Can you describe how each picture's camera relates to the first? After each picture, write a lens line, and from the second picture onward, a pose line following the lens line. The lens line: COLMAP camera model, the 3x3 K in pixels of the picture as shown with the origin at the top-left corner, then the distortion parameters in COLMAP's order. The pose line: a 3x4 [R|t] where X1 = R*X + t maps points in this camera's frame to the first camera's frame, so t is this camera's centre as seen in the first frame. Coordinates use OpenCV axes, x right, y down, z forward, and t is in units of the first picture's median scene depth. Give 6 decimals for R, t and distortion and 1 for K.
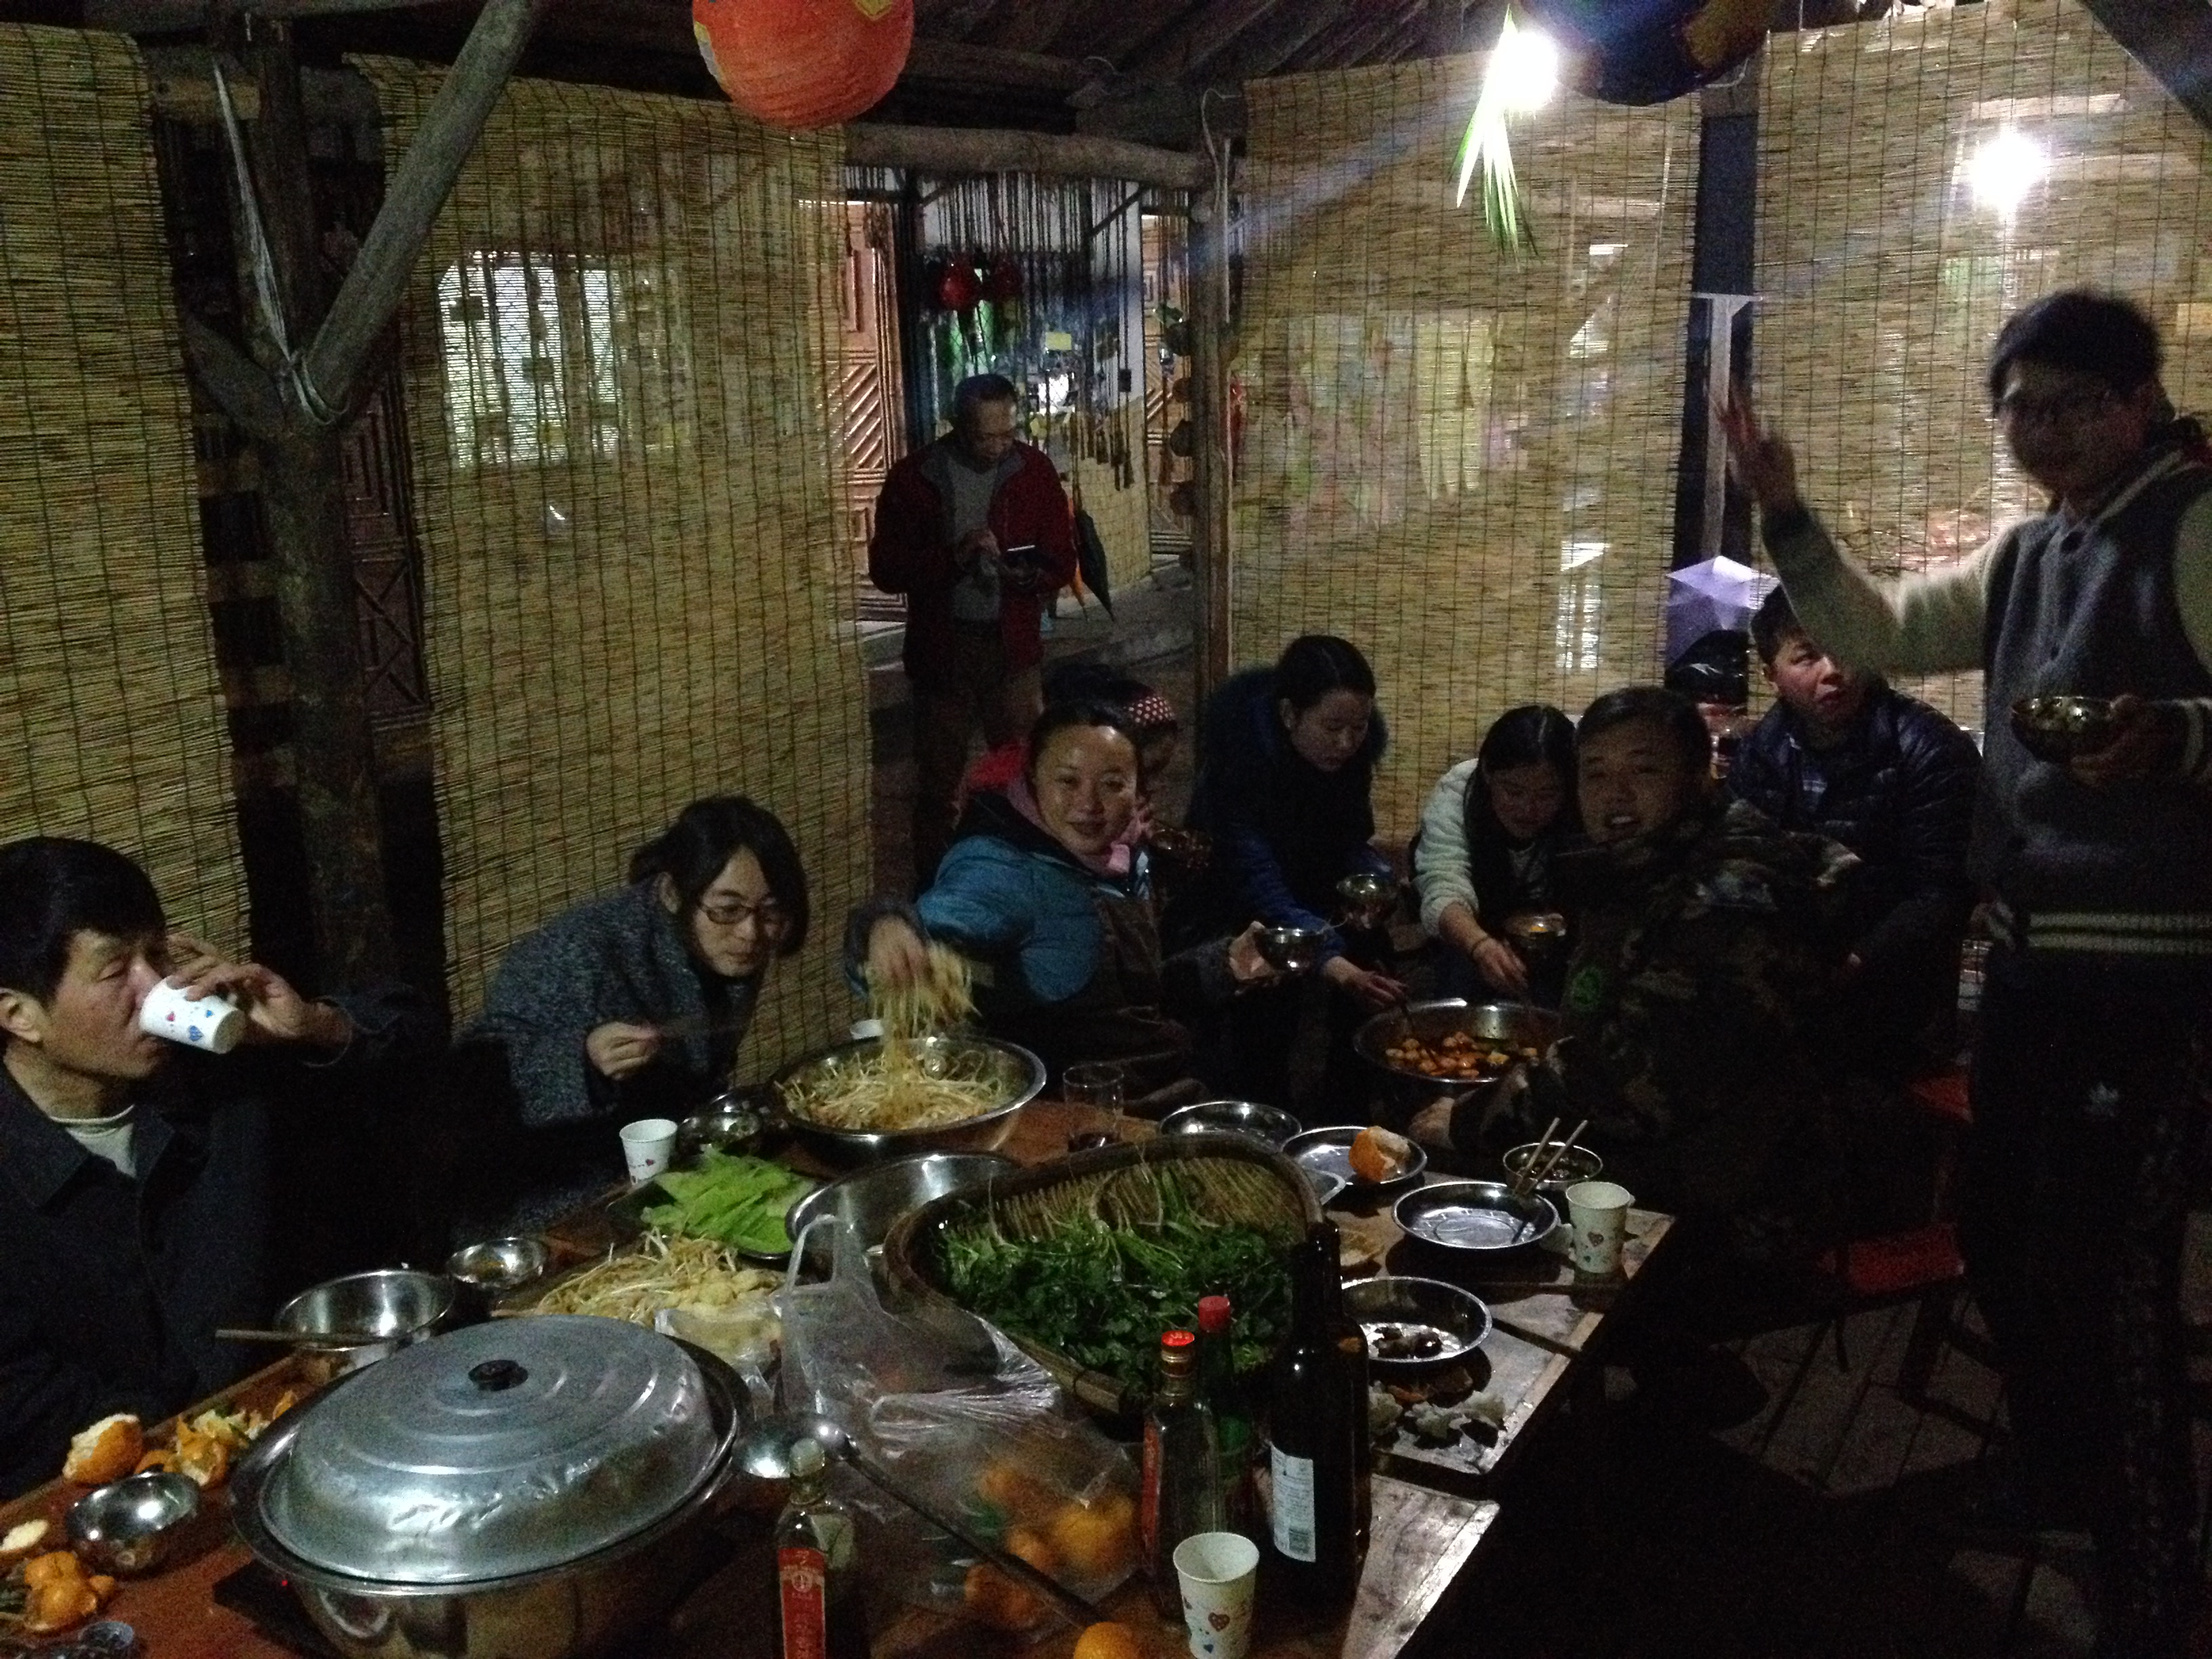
lens RADIAL K [[2269.7, 0, 1106.0], [0, 2269.7, 829.5], [0, 0, 1]] dist [0.097414, 0.010214]
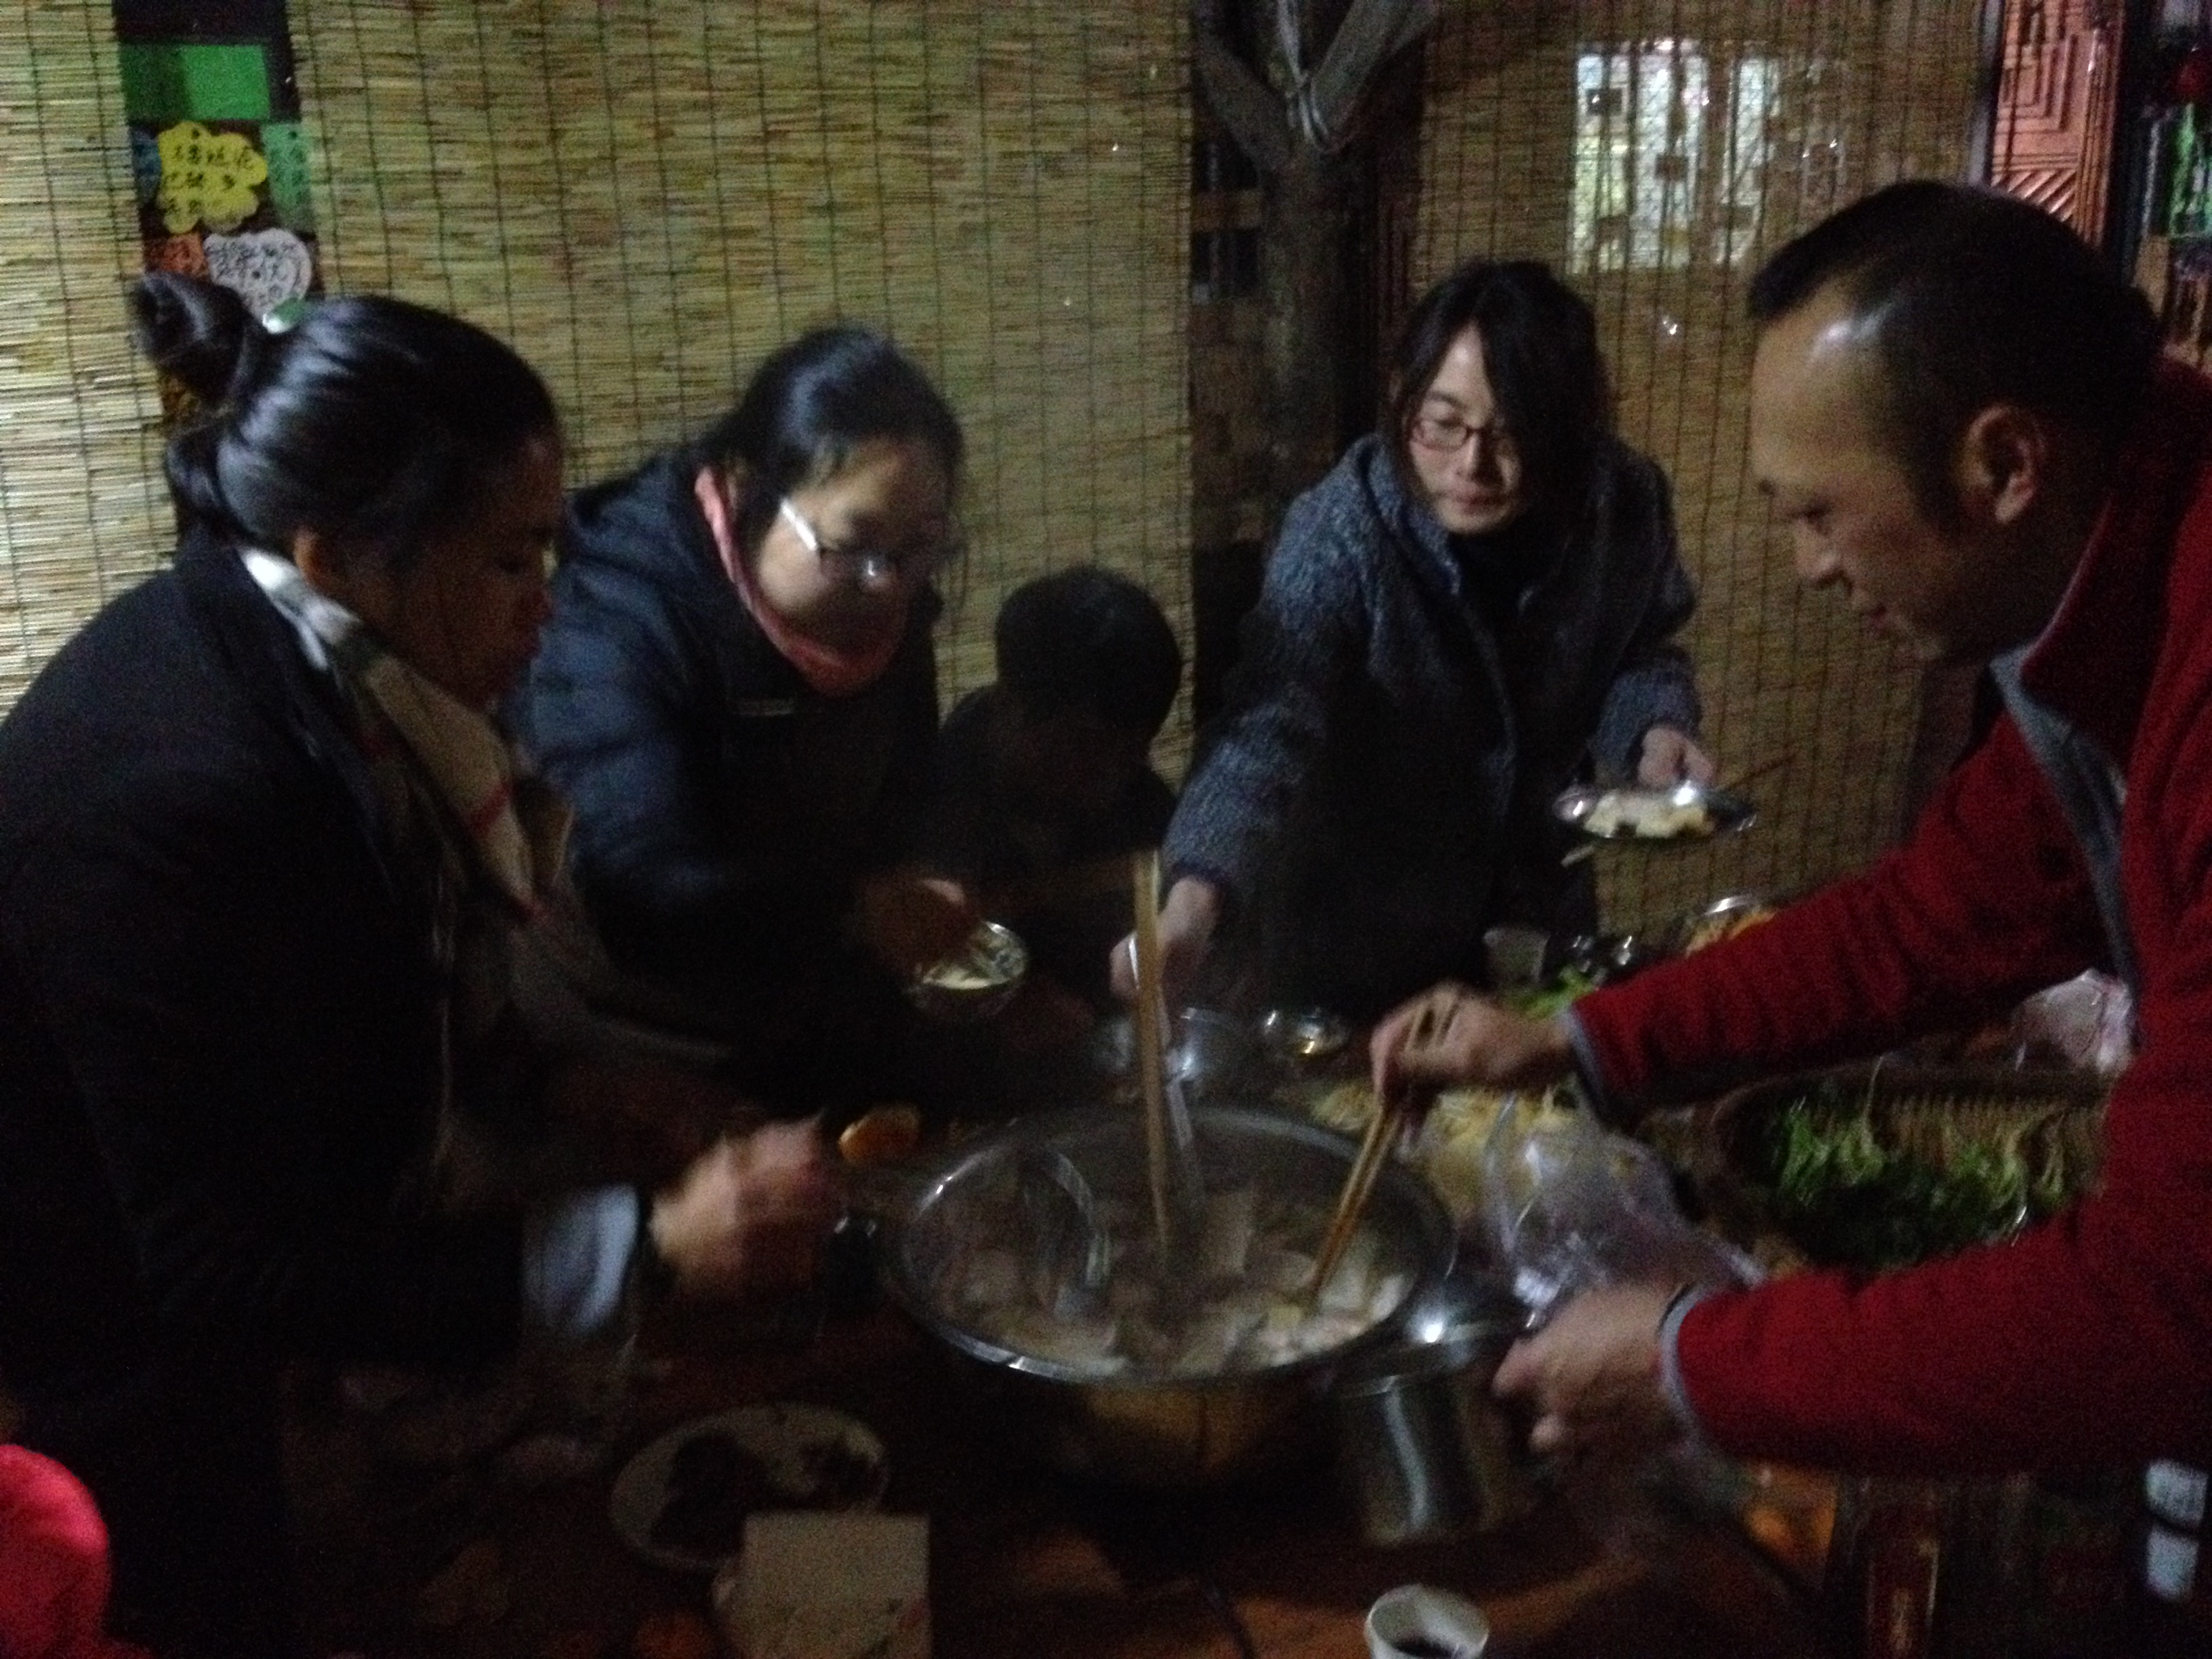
lens RADIAL K [[2147.4, 0, 1106.0], [0, 2147.4, 829.5], [0, 0, 1]] dist [0.115403, -0.127771]
pose [[0.860098, 0.145383, -0.488974, 0.057761], [-0.116184, 0.989166, 0.089735, 0.028761], [0.496722, -0.020370, 0.867671, 0.180283]]
